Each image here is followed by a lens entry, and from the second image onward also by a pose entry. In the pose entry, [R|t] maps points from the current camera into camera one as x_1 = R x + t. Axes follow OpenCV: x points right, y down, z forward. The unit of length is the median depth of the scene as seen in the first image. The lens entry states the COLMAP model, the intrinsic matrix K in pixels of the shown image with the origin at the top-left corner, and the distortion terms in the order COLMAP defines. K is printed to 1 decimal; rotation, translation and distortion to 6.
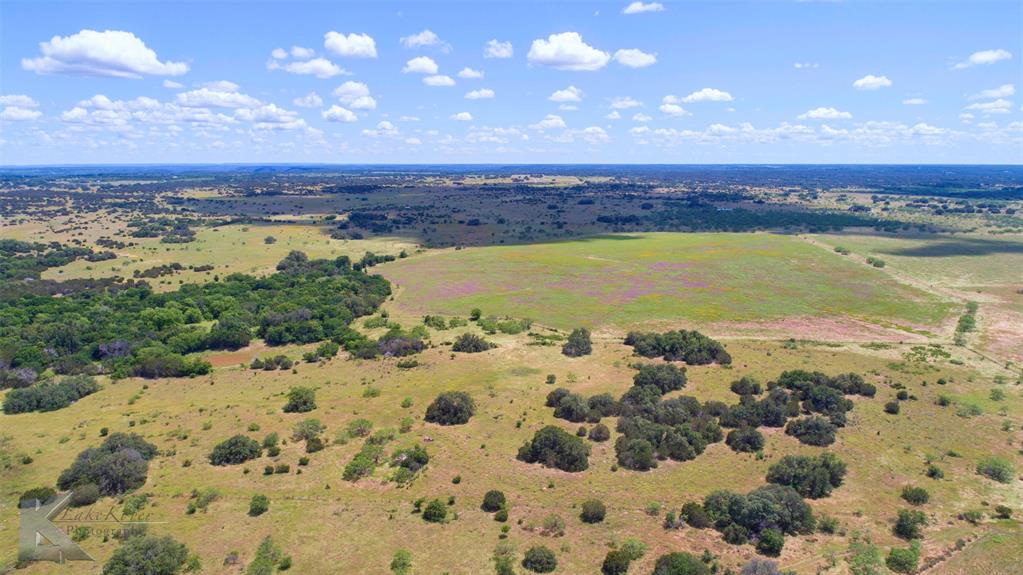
lens RADIAL K [[692.8, 0, 517.5], [0, 692.8, 271.9], [0, 0, 1]] dist [-0.006157, 0.001092]
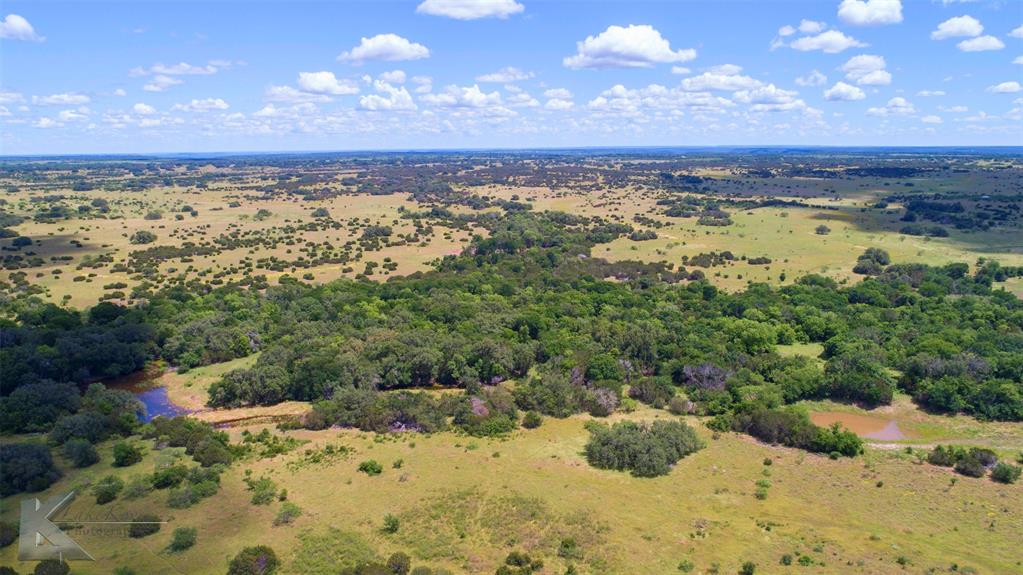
lens RADIAL K [[690.8, 0, 514.7], [0, 690.8, 294.7], [0, 0, 1]] dist [-0.007648, 0.003674]
pose [[0.781525, 0.128947, -0.610403, -0.087132], [-0.094415, 0.991584, 0.088587, -0.005281], [0.616688, -0.011601, 0.787122, 0.087944]]
